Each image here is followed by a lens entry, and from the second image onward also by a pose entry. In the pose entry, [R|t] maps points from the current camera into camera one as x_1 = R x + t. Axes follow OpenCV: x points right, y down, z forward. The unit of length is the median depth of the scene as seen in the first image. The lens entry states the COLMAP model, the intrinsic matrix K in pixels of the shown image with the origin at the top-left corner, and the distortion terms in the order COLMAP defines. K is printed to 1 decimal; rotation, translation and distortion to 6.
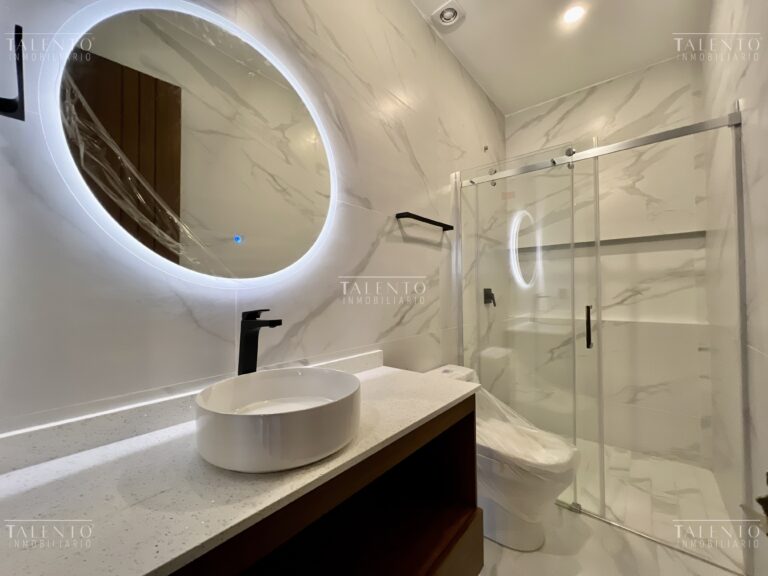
lens RADIAL K [[308.5, 0, 386.7], [0, 308.5, 288.8], [0, 0, 1]] dist [0.017006, 0.000083]
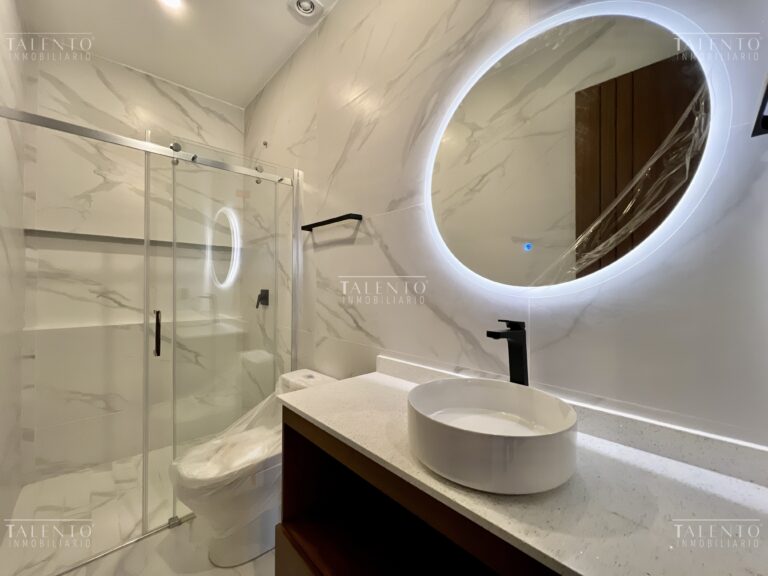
lens RADIAL K [[308.5, 0, 386.7], [0, 308.5, 288.8], [0, 0, 1]] dist [0.017006, 0.000083]
pose [[0.085490, 0.012125, 0.996265, -0.298901], [-0.006192, 0.999913, -0.011638, 0.003454], [-0.996320, -0.005174, 0.085558, 0.278275]]
